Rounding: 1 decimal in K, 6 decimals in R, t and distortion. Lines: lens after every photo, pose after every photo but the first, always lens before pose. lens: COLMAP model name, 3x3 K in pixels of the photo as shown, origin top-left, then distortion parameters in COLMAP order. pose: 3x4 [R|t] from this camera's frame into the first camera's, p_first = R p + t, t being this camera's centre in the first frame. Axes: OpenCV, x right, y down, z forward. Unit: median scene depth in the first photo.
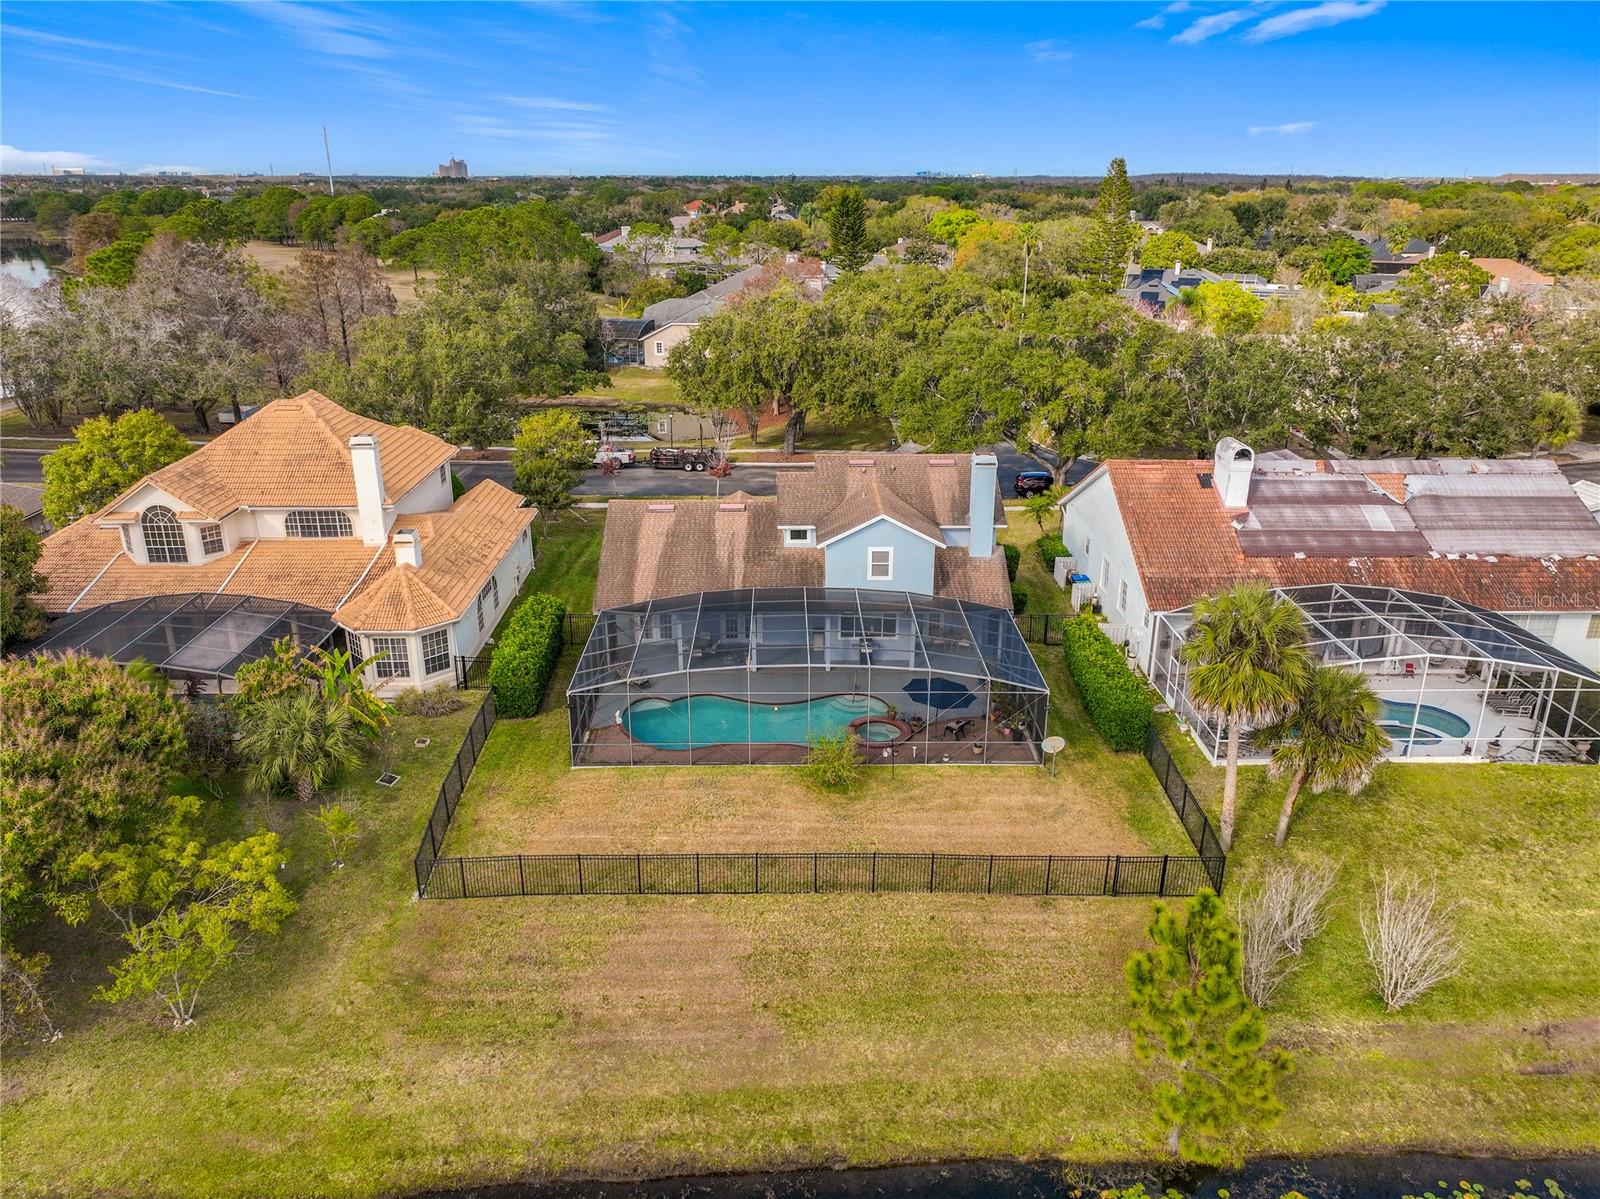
lens RADIAL K [[1154.2, 0, 801.8], [0, 1154.2, 559.2], [0, 0, 1]] dist [-0.015701, 0.000635]
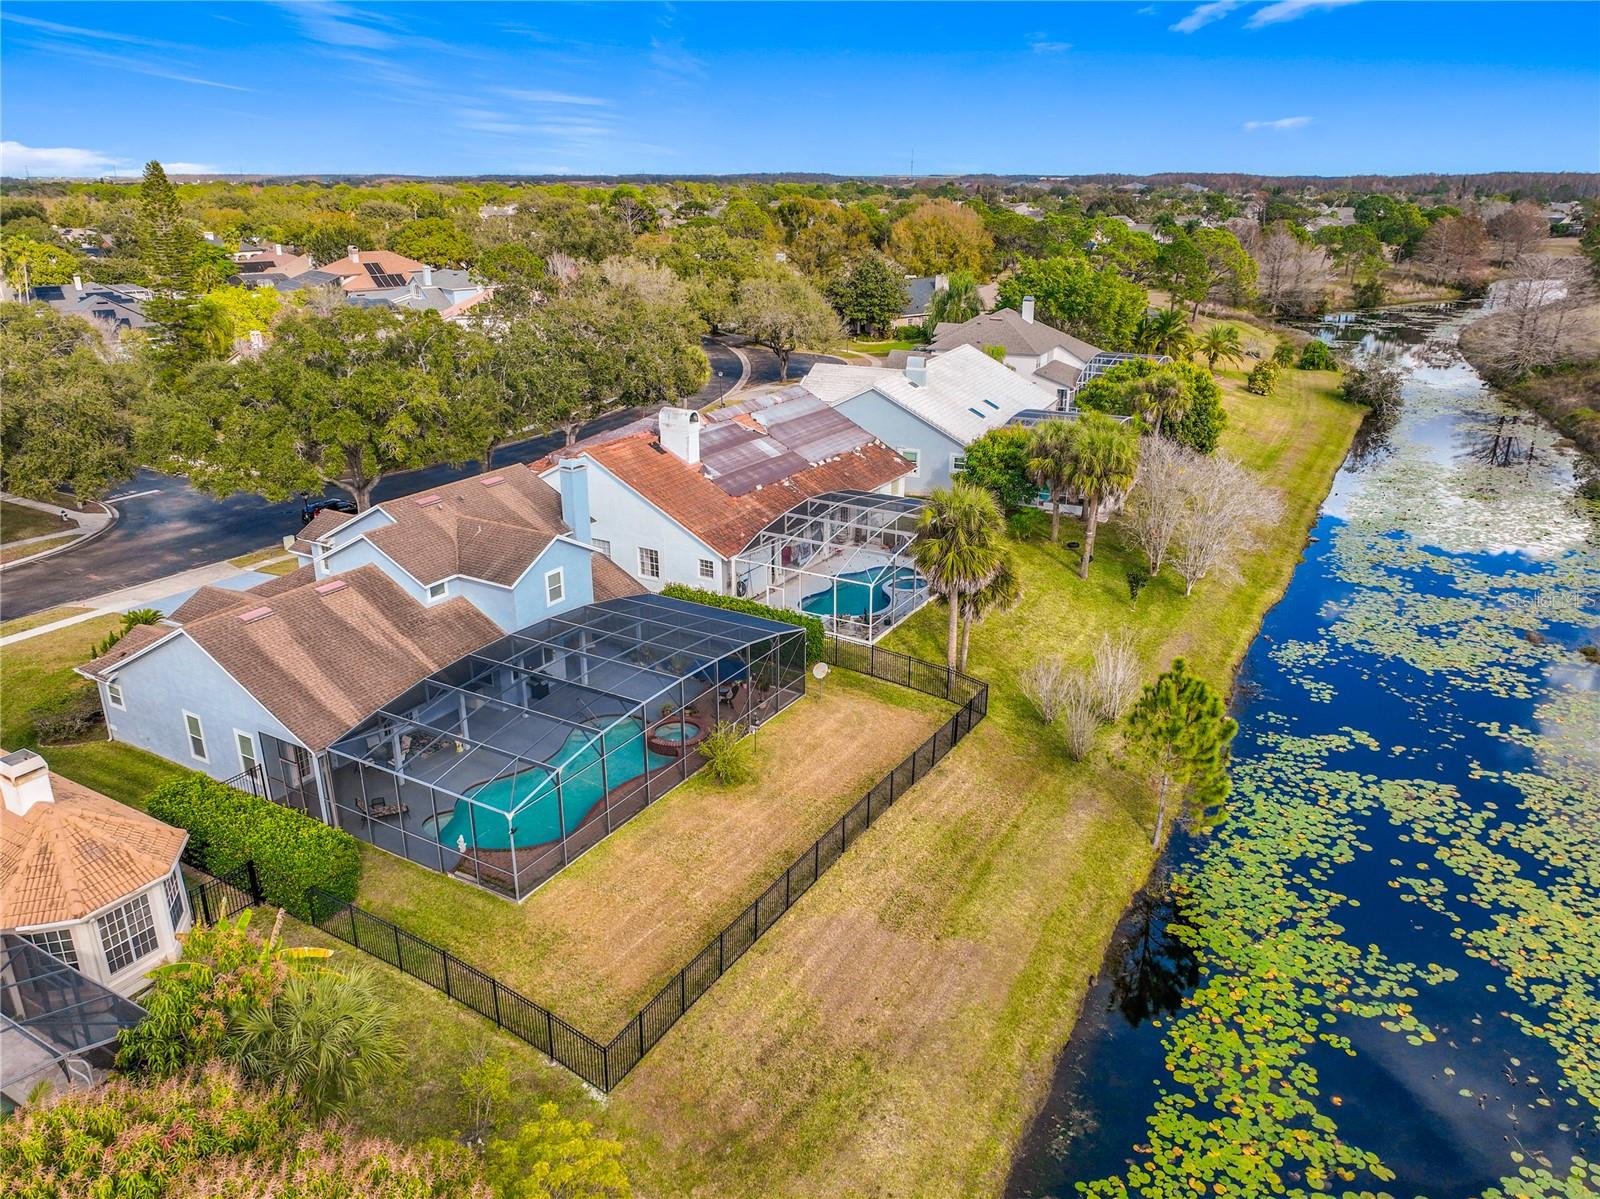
lens RADIAL K [[1138.1, 0, 799.4], [0, 1138.1, 588.1], [0, 0, 1]] dist [-0.005608, 0.017017]
pose [[0.531996, -0.292222, 0.794724, -0.580867], [0.271565, 0.947865, 0.166744, -0.098360], [-0.802018, 0.127112, 0.583618, 0.284727]]
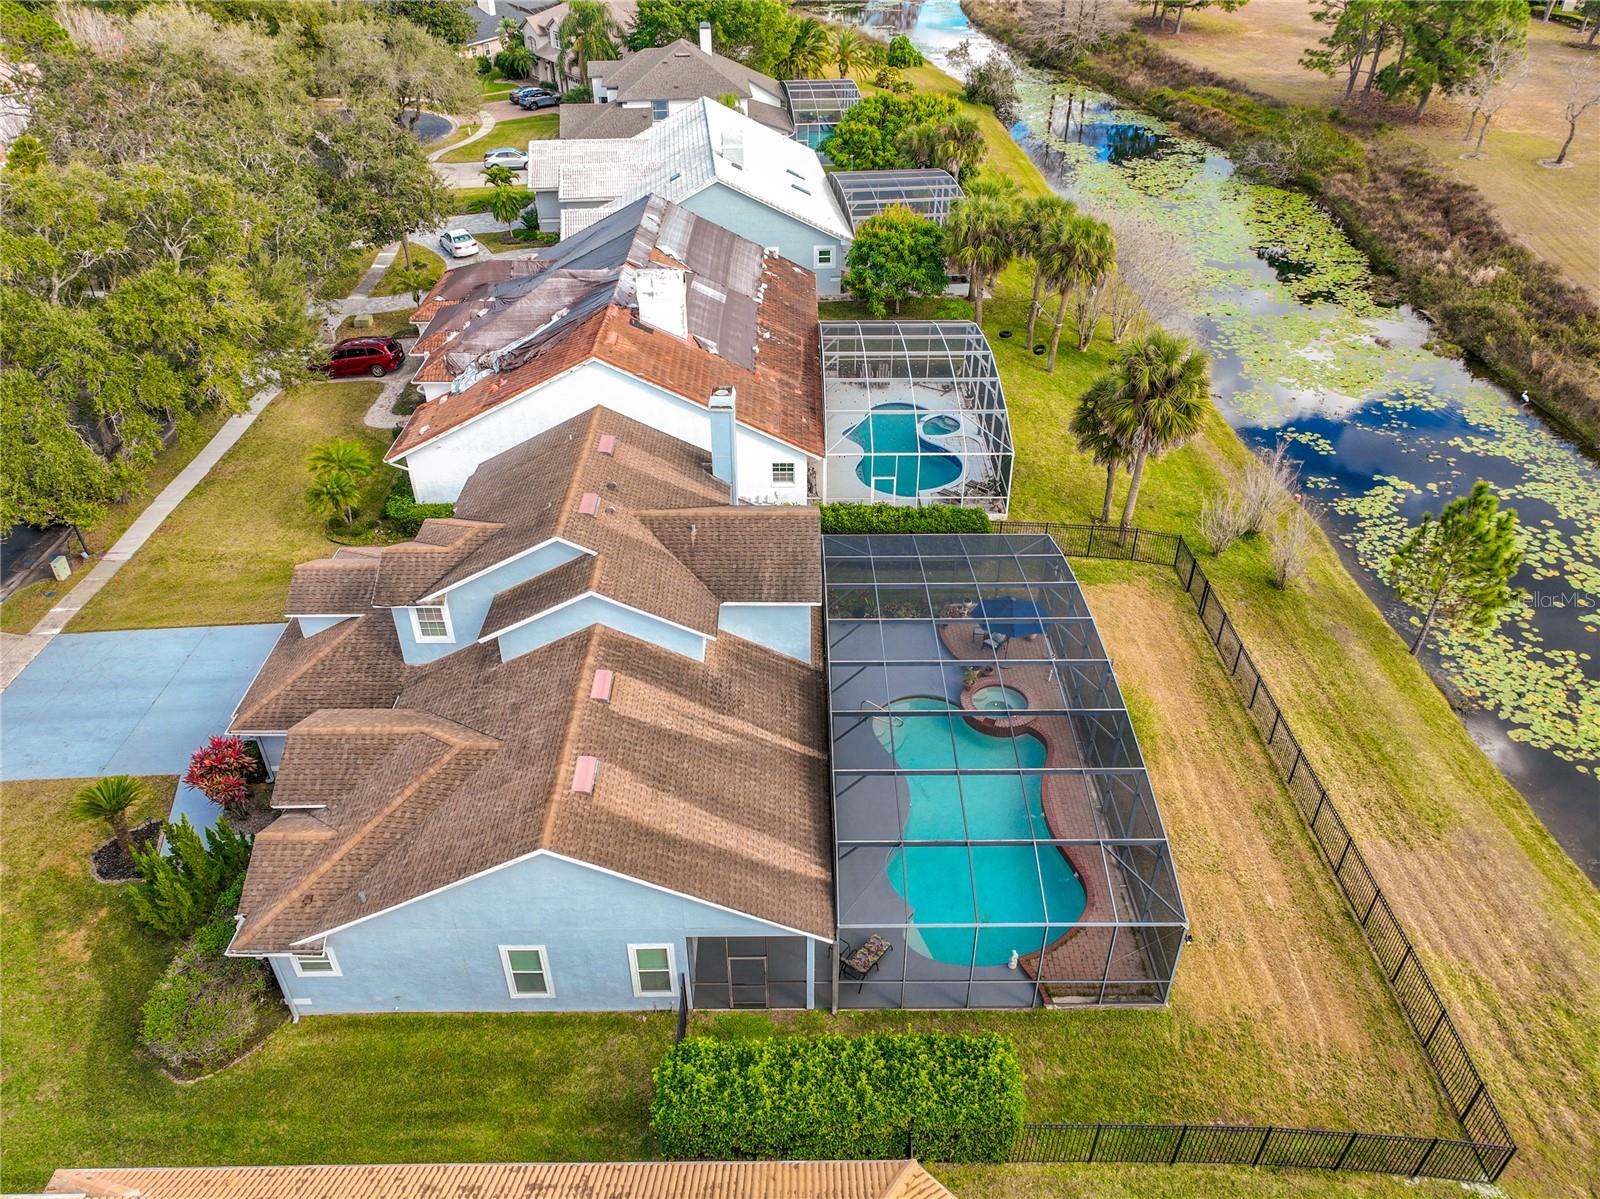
lens RADIAL K [[1138.1, 0, 799.4], [0, 1138.1, 588.1], [0, 0, 1]] dist [-0.005608, 0.017017]
pose [[0.030518, -0.567297, 0.822947, -0.528897], [0.326003, 0.783957, 0.528330, -0.371058], [-0.944876, 0.252160, 0.208865, 0.859813]]
